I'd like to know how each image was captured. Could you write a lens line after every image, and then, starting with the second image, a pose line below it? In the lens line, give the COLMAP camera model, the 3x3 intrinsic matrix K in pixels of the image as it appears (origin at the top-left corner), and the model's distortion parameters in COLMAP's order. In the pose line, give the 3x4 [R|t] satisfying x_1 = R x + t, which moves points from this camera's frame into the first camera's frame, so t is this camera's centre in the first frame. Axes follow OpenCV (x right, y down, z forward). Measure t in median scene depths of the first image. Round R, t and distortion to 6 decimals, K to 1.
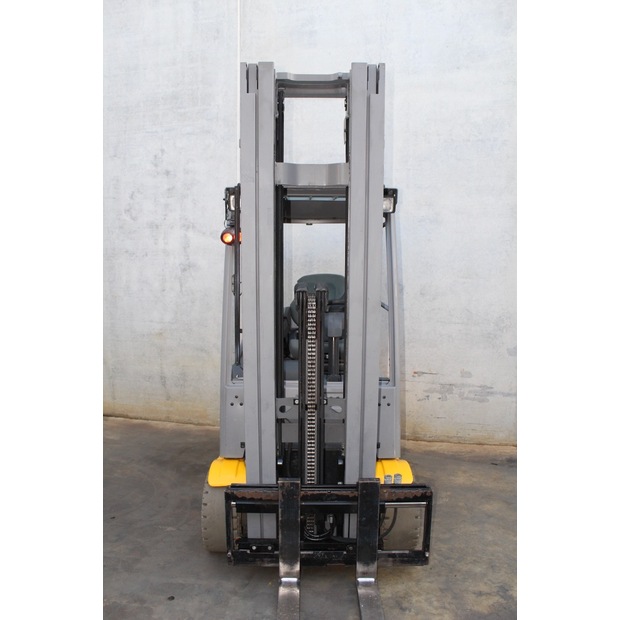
lens RADIAL K [[507.2, 0, 310.4], [0, 507.2, 314.7], [0, 0, 1]] dist [-0.162724, 0.140459]
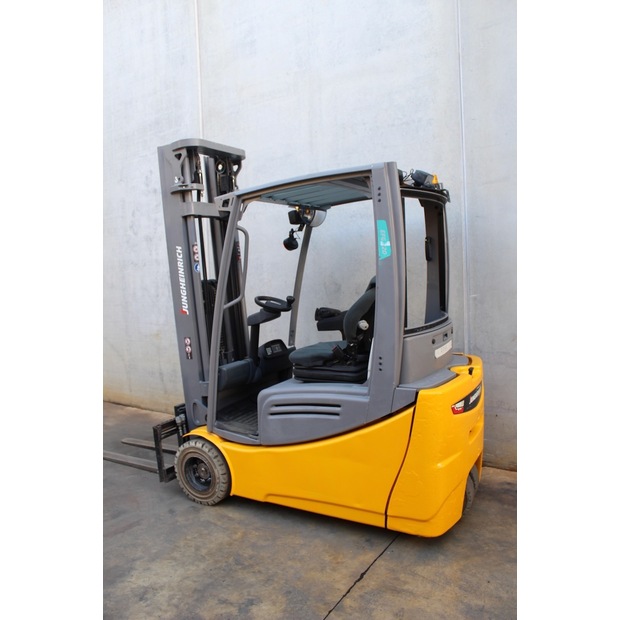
lens RADIAL K [[507.2, 0, 315.8], [0, 507.2, 315.0], [0, 0, 1]] dist [-0.162724, 0.140459]
pose [[0.940537, -0.012088, -0.339476, 0.461410], [0.011912, 0.999926, -0.002603, 0.001511], [0.339483, -0.001595, 0.940611, 0.074030]]
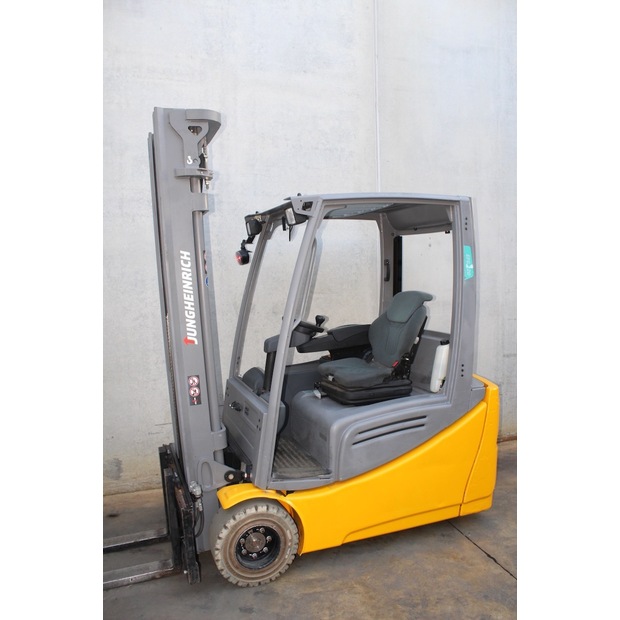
lens RADIAL K [[507.2, 0, 309.6], [0, 507.2, 315.7], [0, 0, 1]] dist [-0.162724, 0.140459]
pose [[0.859910, -0.052528, 0.507736, -0.181572], [0.066676, 0.997728, -0.009703, -0.022506], [-0.506072, 0.042197, 0.861458, 0.180277]]
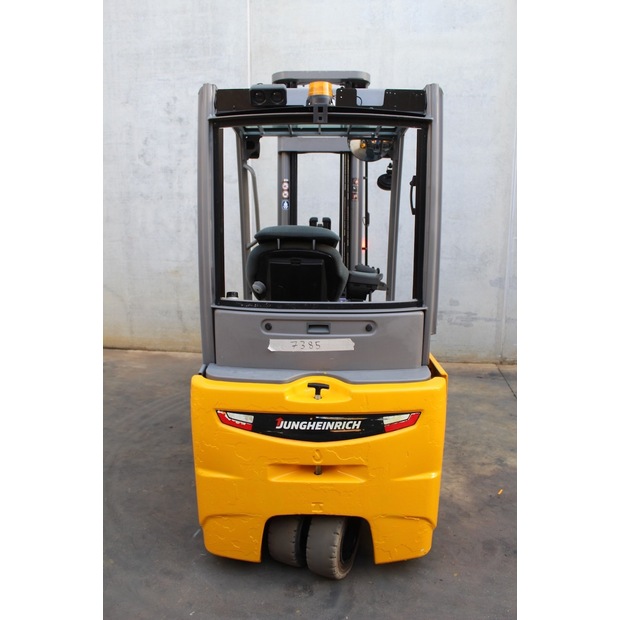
lens RADIAL K [[507.2, 0, 309.9], [0, 507.2, 313.9], [0, 0, 1]] dist [-0.162724, 0.140459]
pose [[0.996328, -0.018318, 0.083632, -0.115694], [0.008772, 0.993543, 0.113113, 0.010236], [-0.085164, -0.111964, 0.990056, -0.121697]]
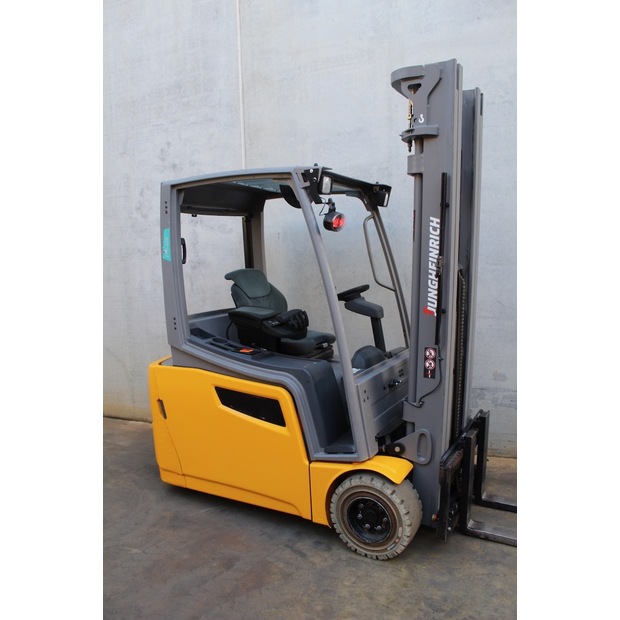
lens RADIAL K [[507.2, 0, 314.0], [0, 507.2, 314.1], [0, 0, 1]] dist [-0.162724, 0.140459]
pose [[0.987173, -0.023528, -0.157910, 0.130062], [0.025000, 0.999660, 0.007346, -0.002611], [0.157683, -0.011200, 0.987426, 0.105189]]
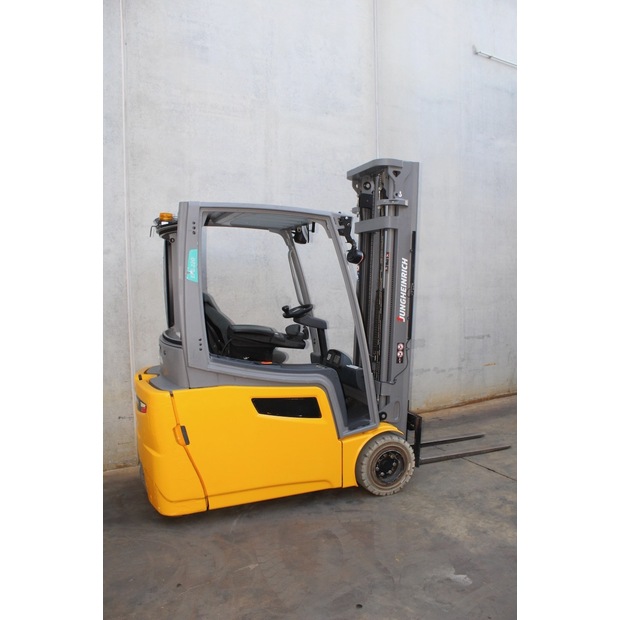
lens RADIAL K [[507.2, 0, 313.0], [0, 507.2, 312.6], [0, 0, 1]] dist [-0.162724, 0.140459]
pose [[0.739944, -0.057781, 0.670183, -0.517878], [0.080190, 0.996776, -0.002599, -0.018959], [-0.667872, 0.055665, 0.742192, 0.138931]]
